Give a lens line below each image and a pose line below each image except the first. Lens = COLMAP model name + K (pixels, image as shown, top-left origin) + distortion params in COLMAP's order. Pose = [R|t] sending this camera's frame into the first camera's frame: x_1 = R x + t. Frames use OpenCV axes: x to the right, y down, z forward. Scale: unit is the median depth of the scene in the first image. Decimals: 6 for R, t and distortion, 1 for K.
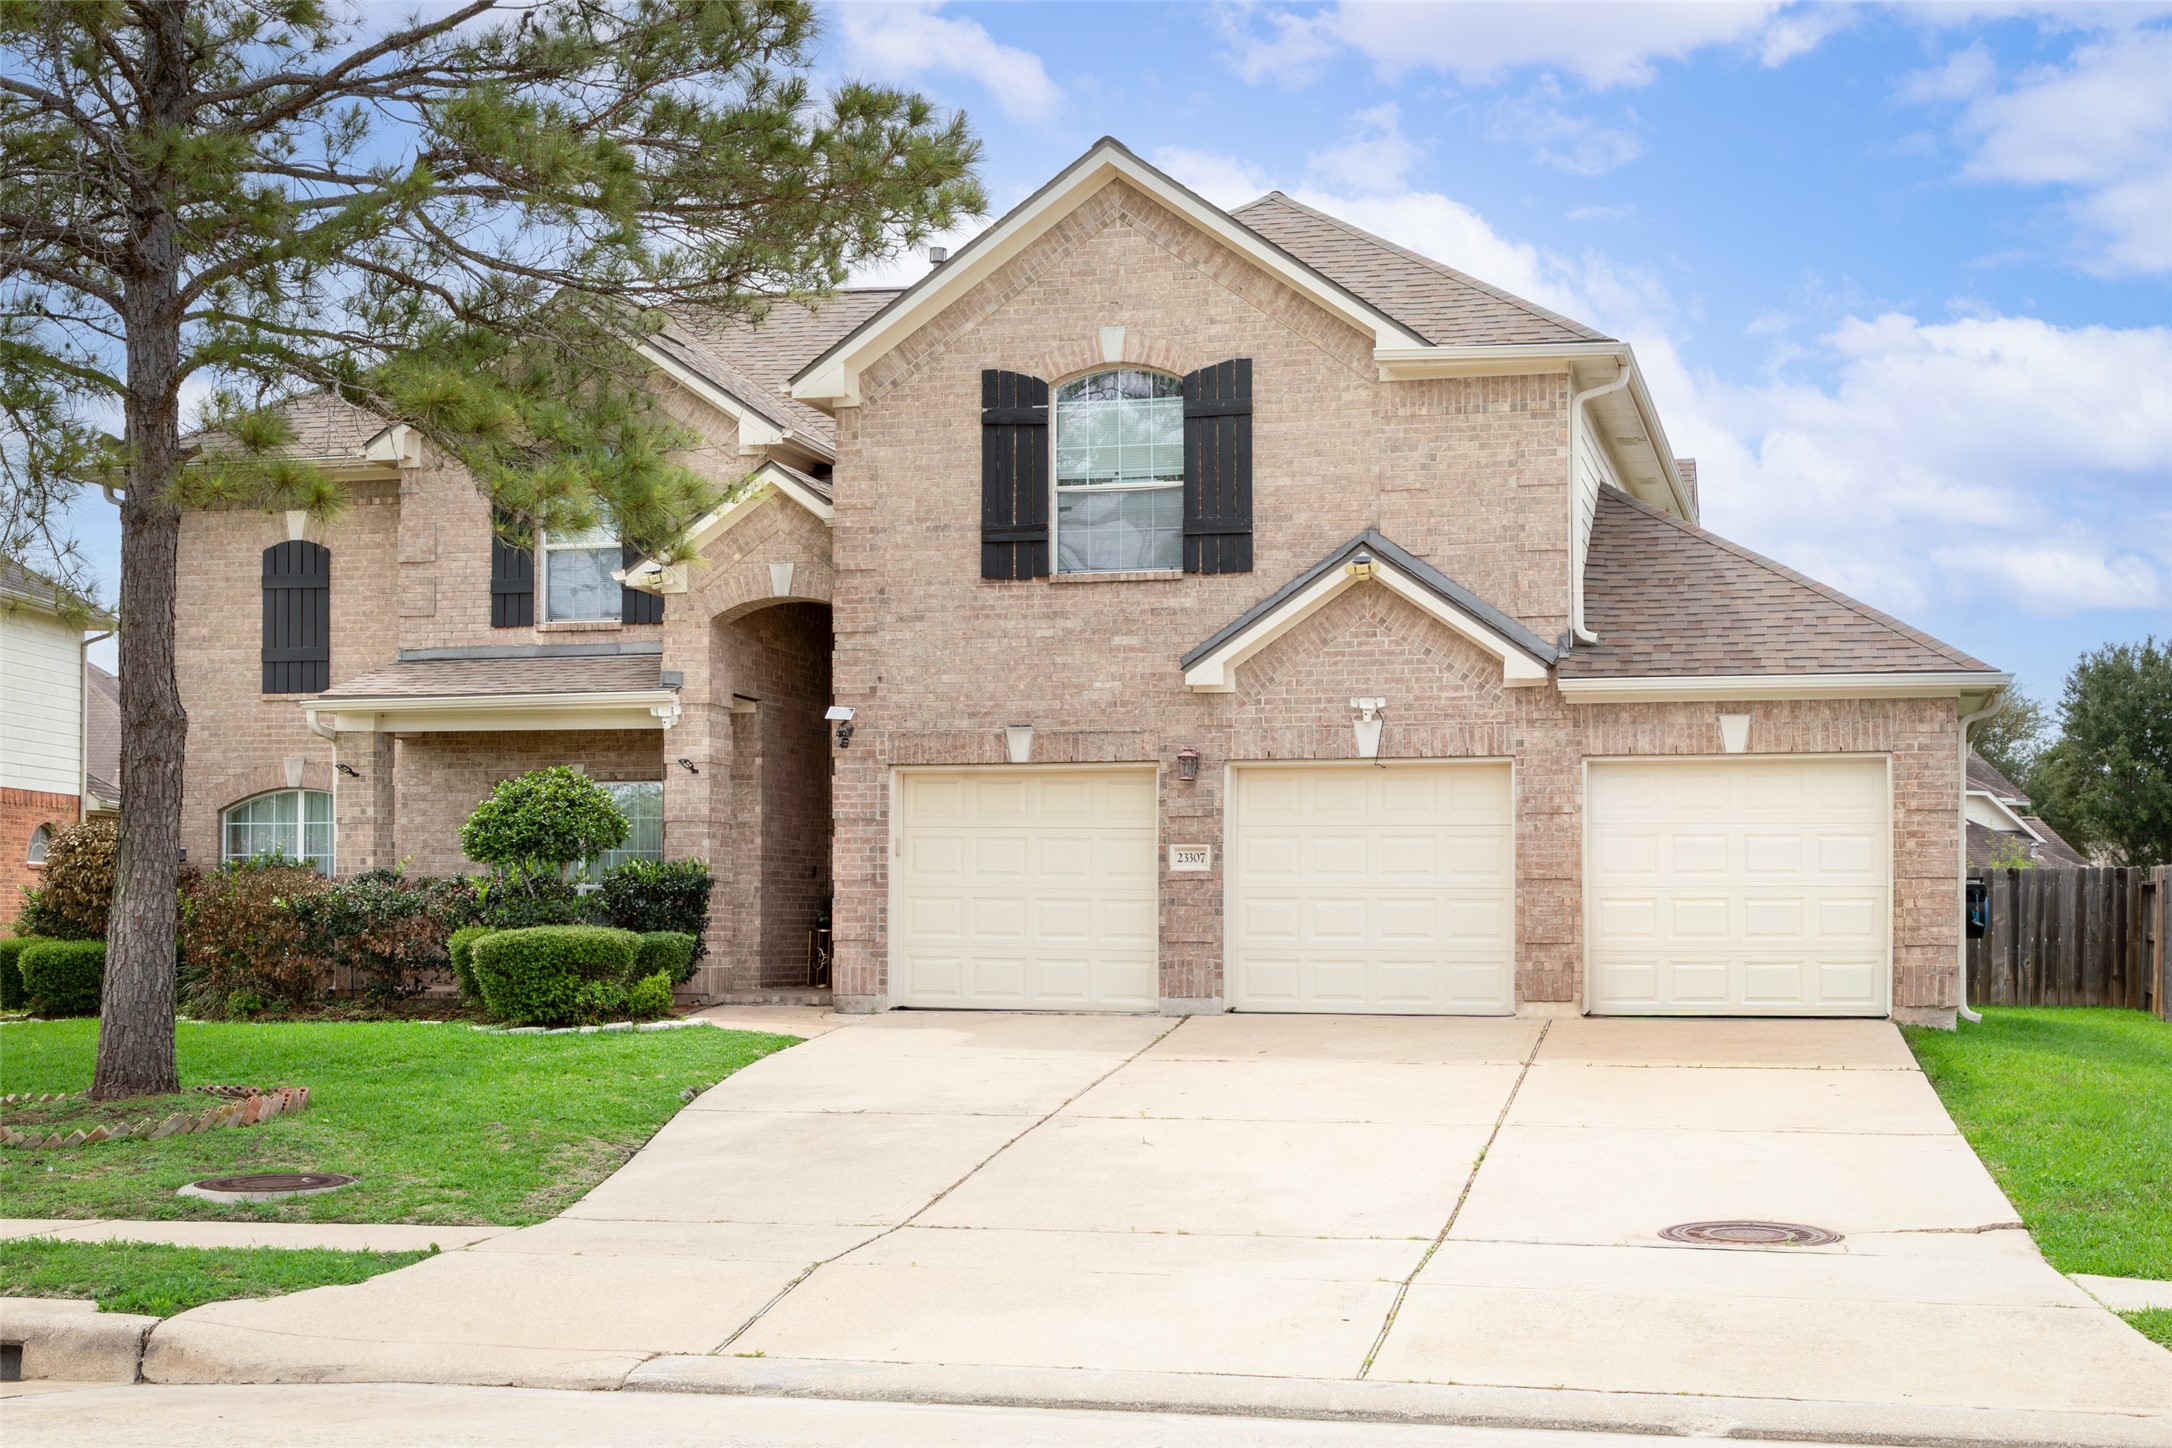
lens RADIAL K [[2597.4, 0, 1086.3], [0, 2597.4, 724.3], [0, 0, 1]] dist [0.013056, 0.000000]
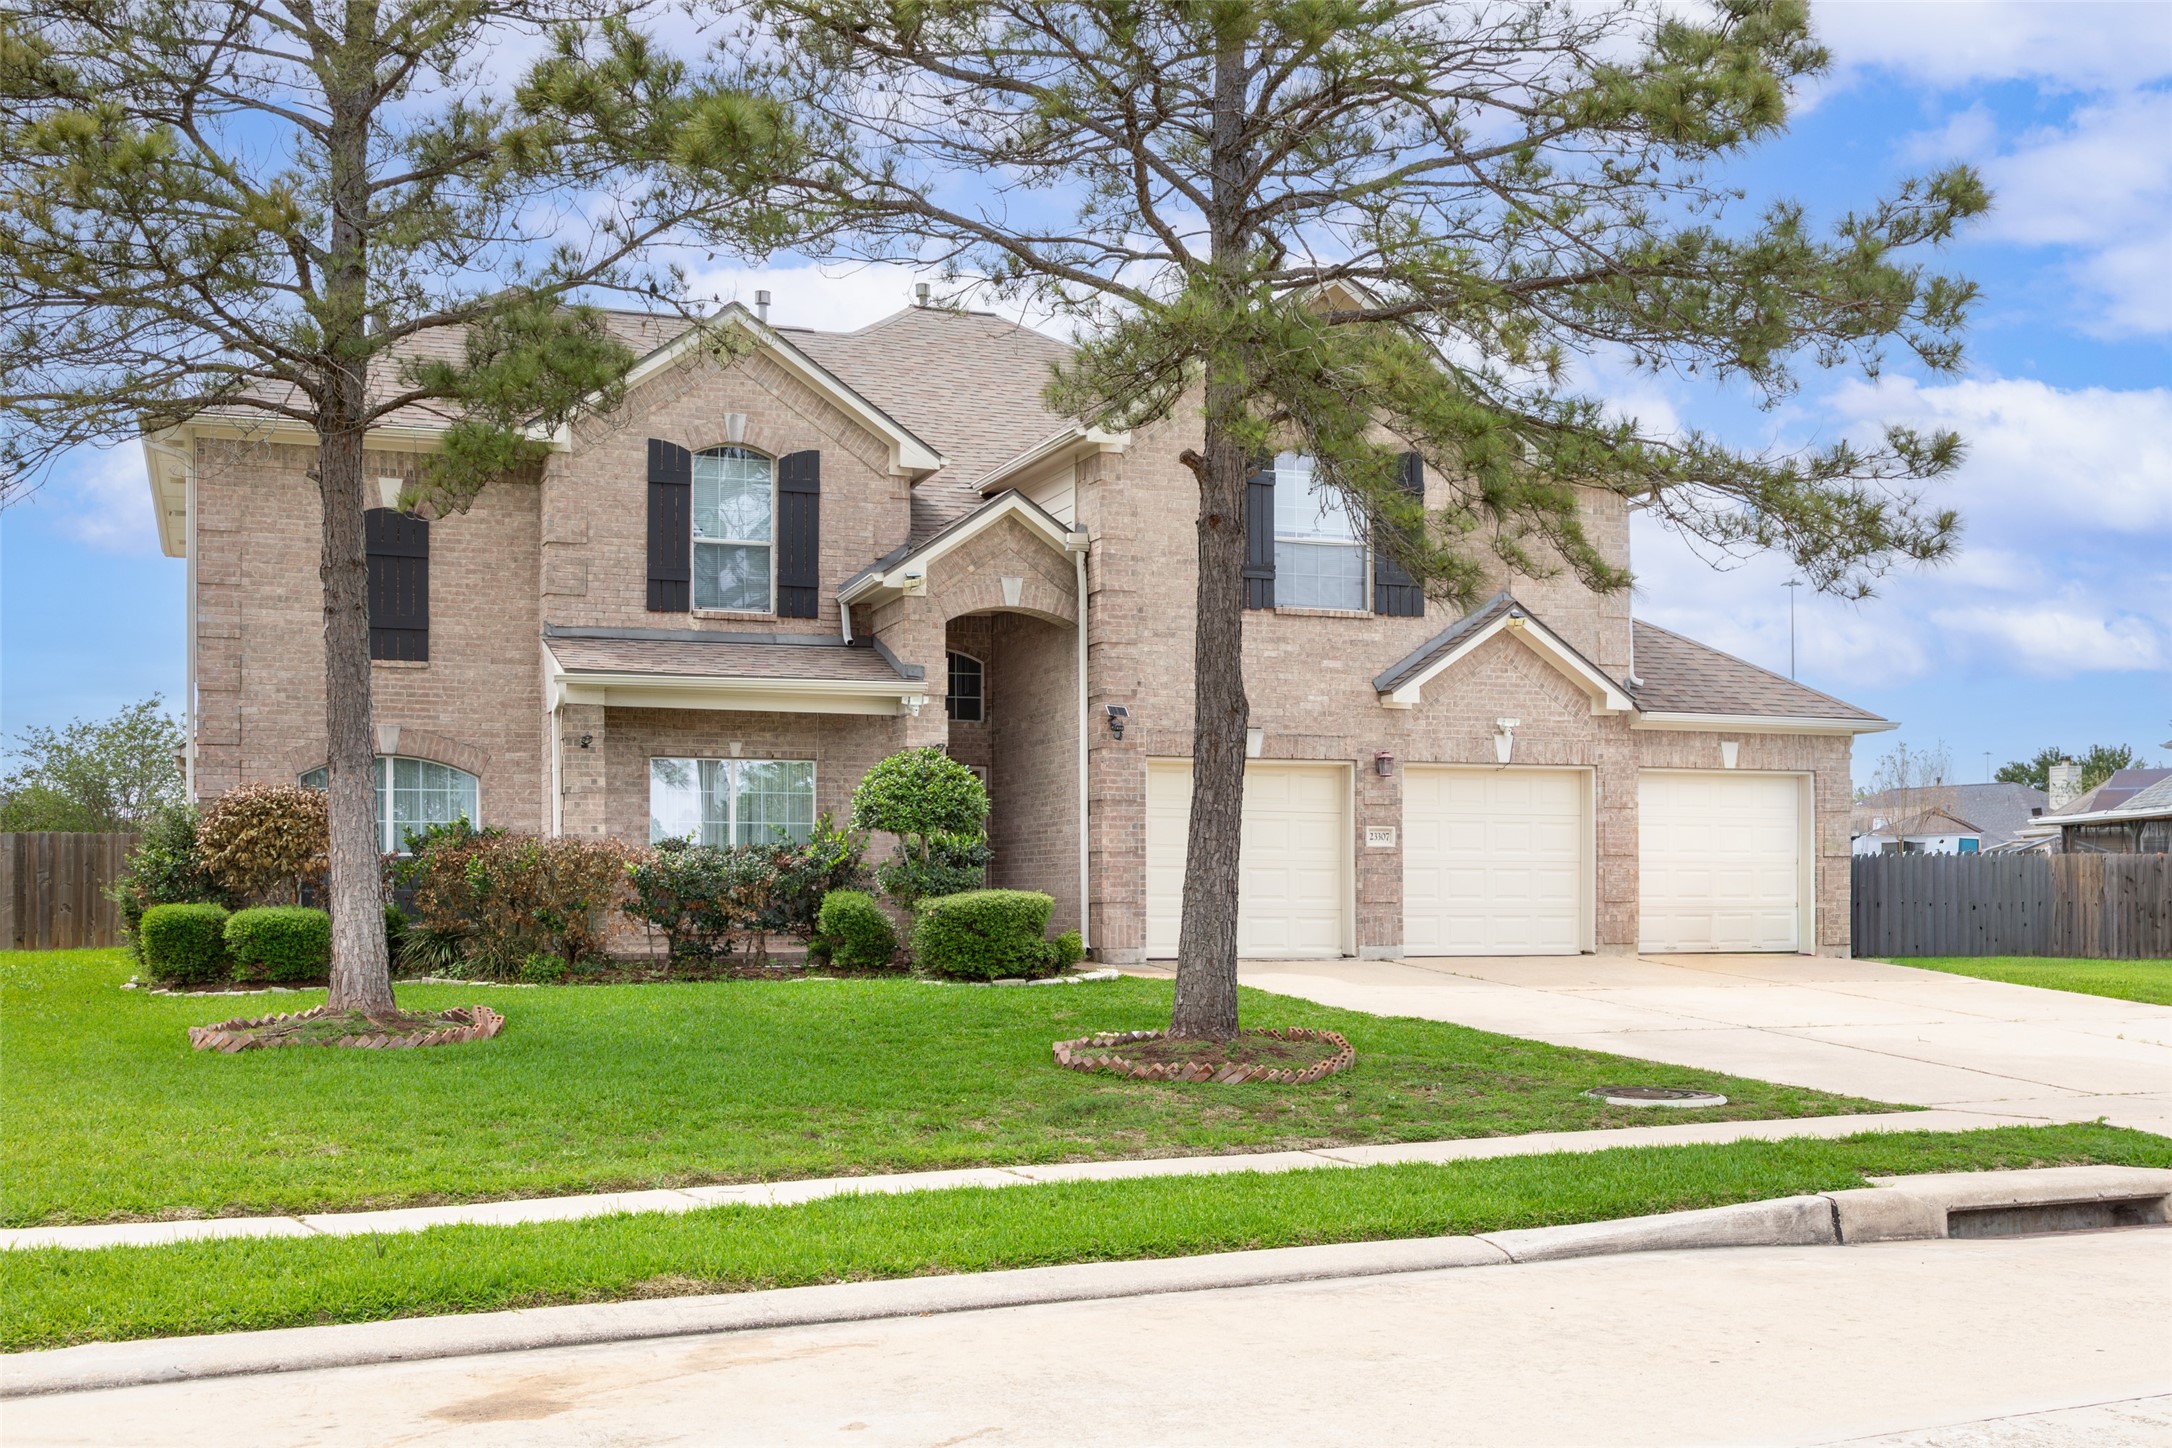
lens RADIAL K [[2240.5, 0, 1086.2], [0, 2240.5, 730.1], [0, 0, 1]] dist [-0.010006, 0.000000]
pose [[0.829109, 0.038504, 0.557760, -0.685914], [-0.041131, 0.999123, -0.007831, 0.013233], [-0.557572, -0.016449, 0.829965, 0.160830]]
